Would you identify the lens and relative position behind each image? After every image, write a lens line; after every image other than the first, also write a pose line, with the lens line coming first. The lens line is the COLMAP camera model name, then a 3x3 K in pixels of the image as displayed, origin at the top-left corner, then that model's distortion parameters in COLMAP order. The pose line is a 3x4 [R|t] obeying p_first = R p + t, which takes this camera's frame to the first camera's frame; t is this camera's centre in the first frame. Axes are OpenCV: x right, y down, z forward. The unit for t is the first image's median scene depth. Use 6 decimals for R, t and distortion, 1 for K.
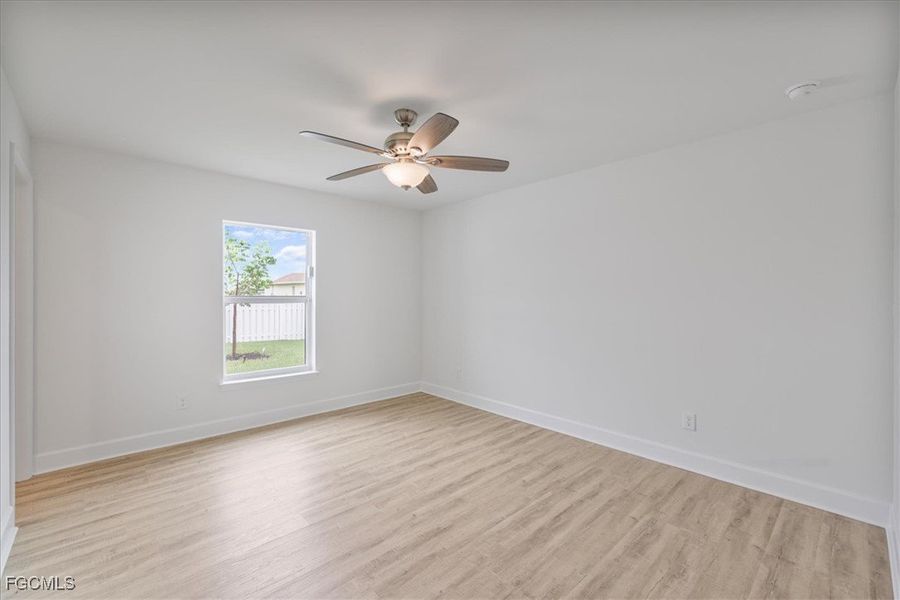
lens RADIAL K [[375.4, 0, 451.6], [0, 375.4, 293.7], [0, 0, 1]] dist [-0.000292, 0.000073]
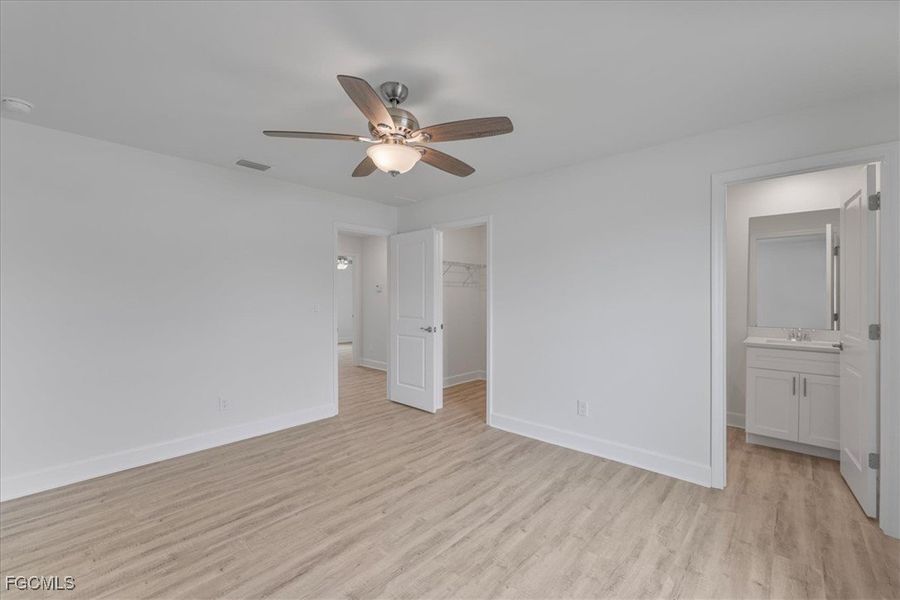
lens RADIAL K [[375.4, 0, 451.6], [0, 375.4, 293.7], [0, 0, 1]] dist [-0.000292, 0.000073]
pose [[-0.996196, -0.002558, -0.087104, -0.189105], [-0.001237, 0.999883, -0.015219, 0.009192], [0.087133, -0.015053, -0.996083, 2.001308]]
